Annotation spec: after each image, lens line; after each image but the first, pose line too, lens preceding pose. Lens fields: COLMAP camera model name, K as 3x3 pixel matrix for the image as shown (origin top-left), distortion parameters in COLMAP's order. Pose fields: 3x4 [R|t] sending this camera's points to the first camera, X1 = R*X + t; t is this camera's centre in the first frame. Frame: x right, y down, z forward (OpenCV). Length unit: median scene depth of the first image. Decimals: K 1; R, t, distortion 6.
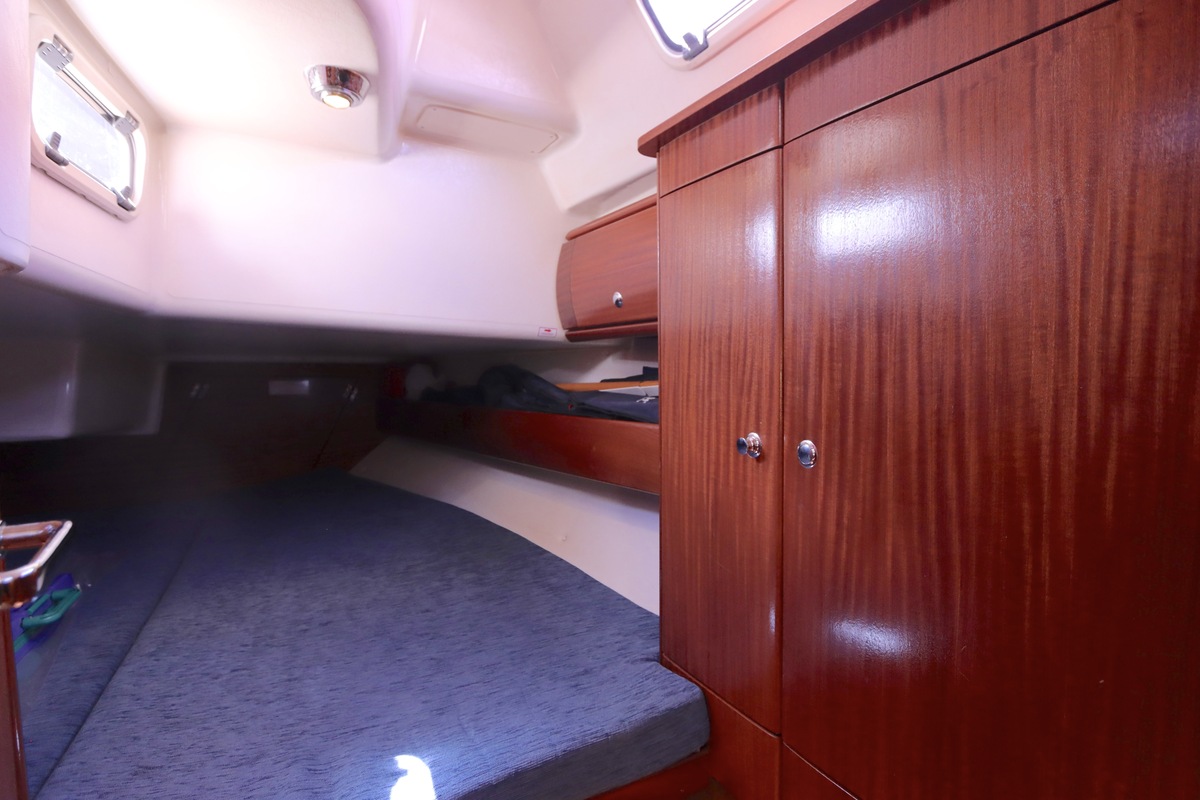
lens RADIAL K [[589.9, 0, 597.5], [0, 589.9, 396.6], [0, 0, 1]] dist [-0.017483, 0.001109]
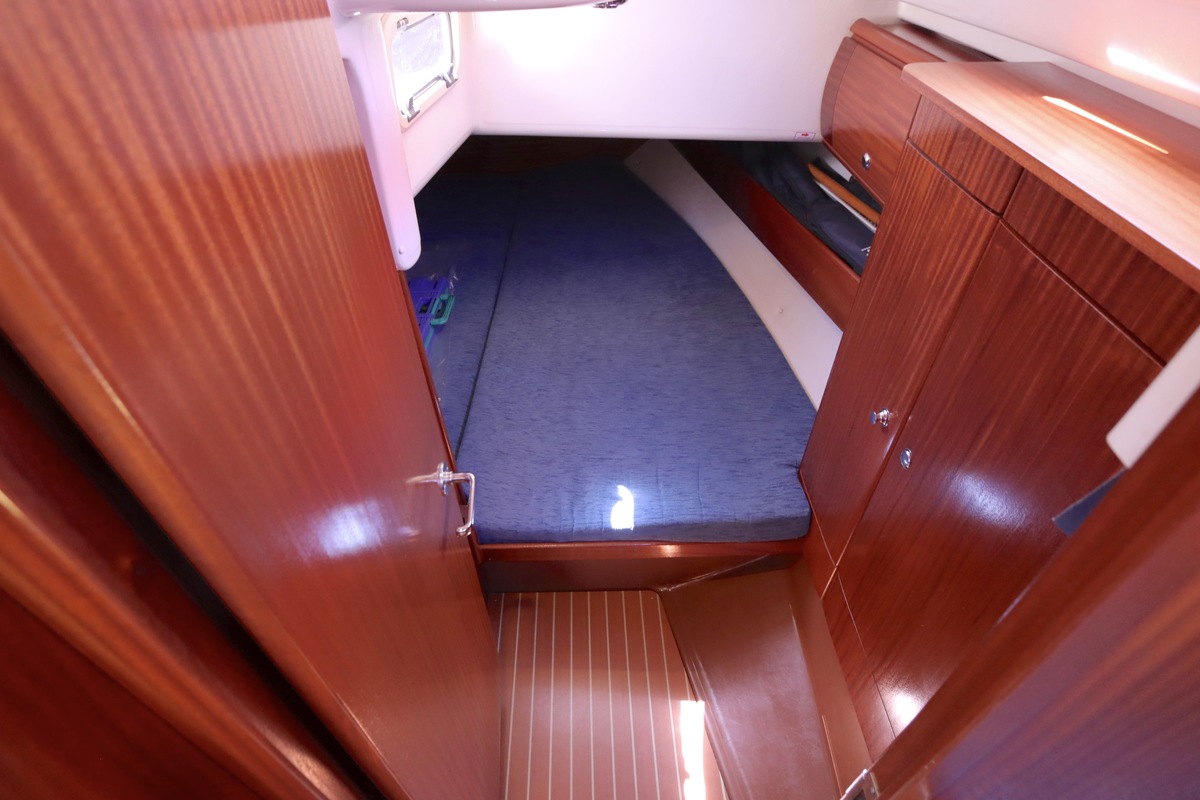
lens RADIAL K [[565.5, 0, 602.0], [0, 565.5, 395.5], [0, 0, 1]] dist [-0.020355, 0.001308]
pose [[0.895278, 0.294134, -0.334609, 0.084492], [-0.029732, 0.788844, 0.613874, -0.516839], [0.444515, -0.539639, 0.714980, -0.084228]]
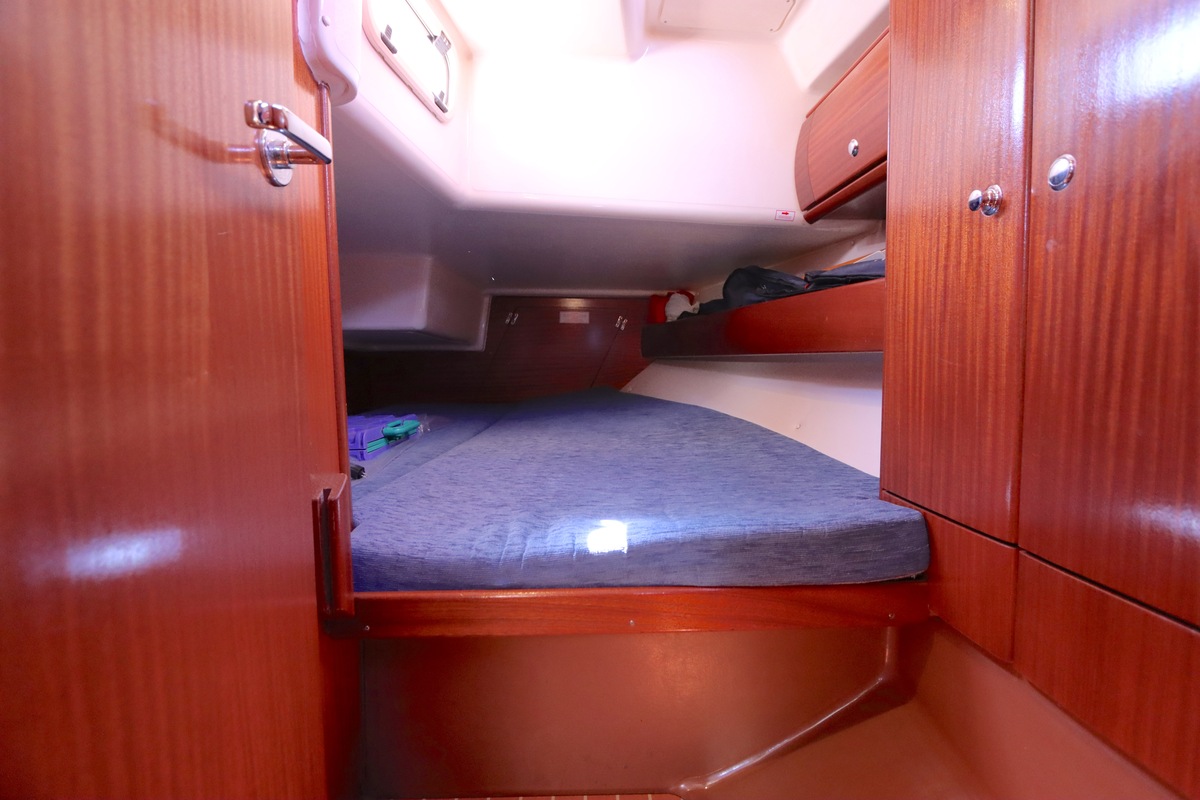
lens RADIAL K [[541.3, 0, 610.9], [0, 541.3, 390.8], [0, 0, 1]] dist [-0.021145, 0.000022]
pose [[0.899685, 0.033525, -0.435251, 0.088554], [-0.025910, 0.999390, 0.023422, 0.267375], [0.435771, -0.009795, 0.900004, 0.056699]]
